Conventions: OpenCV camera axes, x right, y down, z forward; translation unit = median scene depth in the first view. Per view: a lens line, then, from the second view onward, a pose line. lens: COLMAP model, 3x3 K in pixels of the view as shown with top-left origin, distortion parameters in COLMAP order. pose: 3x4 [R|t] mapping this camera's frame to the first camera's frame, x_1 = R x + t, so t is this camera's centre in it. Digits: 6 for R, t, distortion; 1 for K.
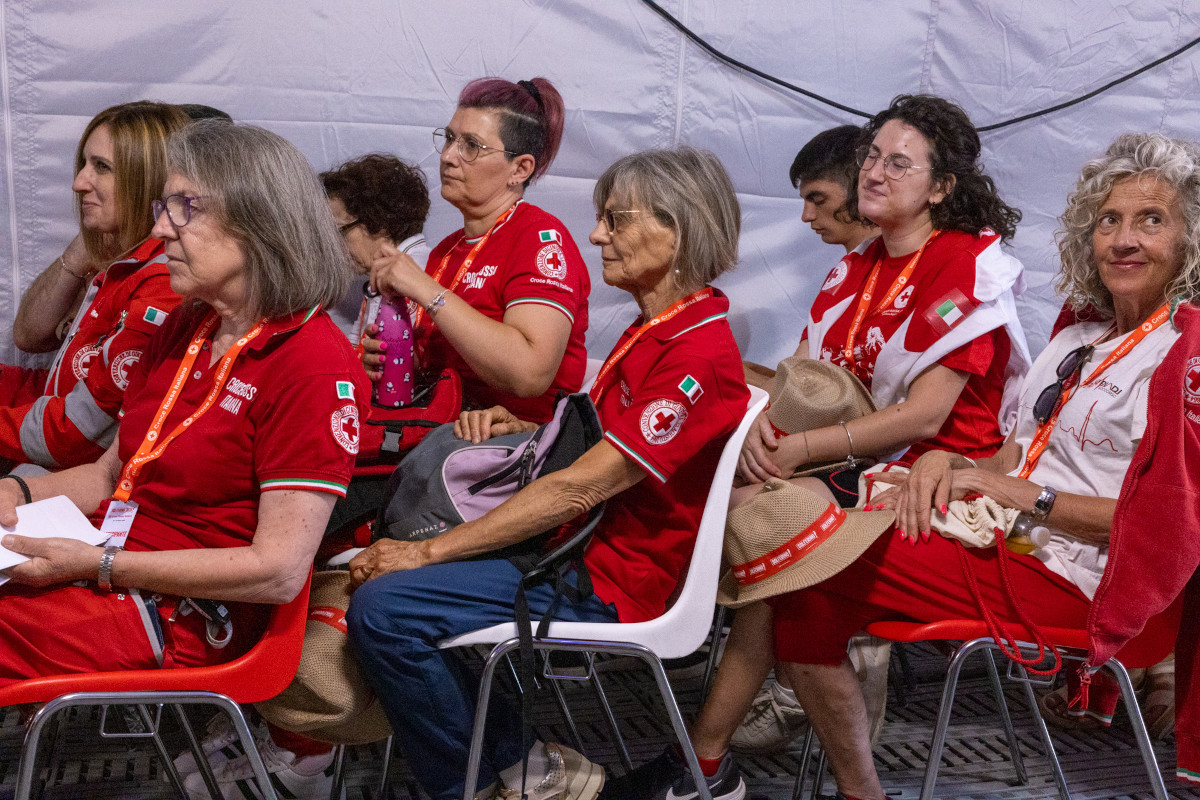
lens RADIAL K [[1577.4, 0, 600.0], [0, 1577.4, 400.0], [0, 0, 1]] dist [0.006018, 0.006726]
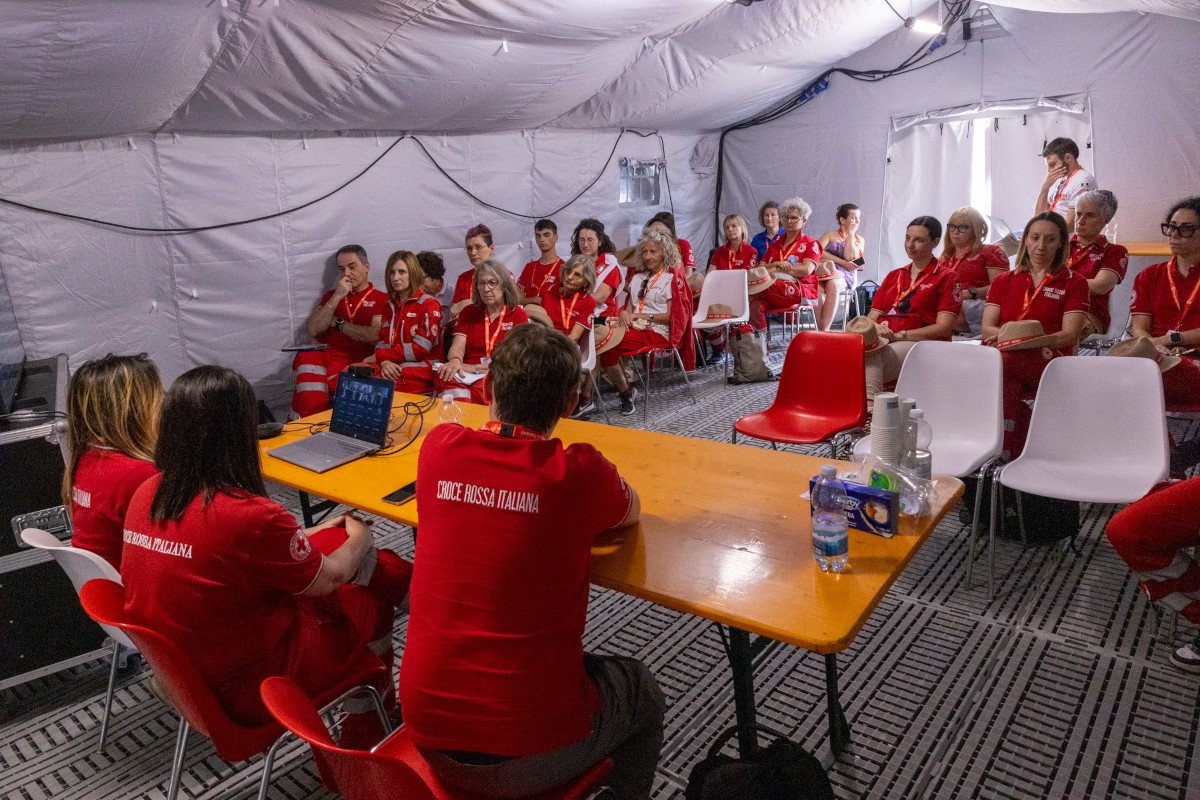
lens RADIAL K [[840.7, 0, 600.0], [0, 840.7, 400.0], [0, 0, 1]] dist [-0.002759, 0.001120]
pose [[0.822080, -0.237904, 0.517287, -1.064360], [0.169184, 0.969554, 0.177034, -0.144752], [-0.543655, -0.058019, 0.837301, -0.856438]]
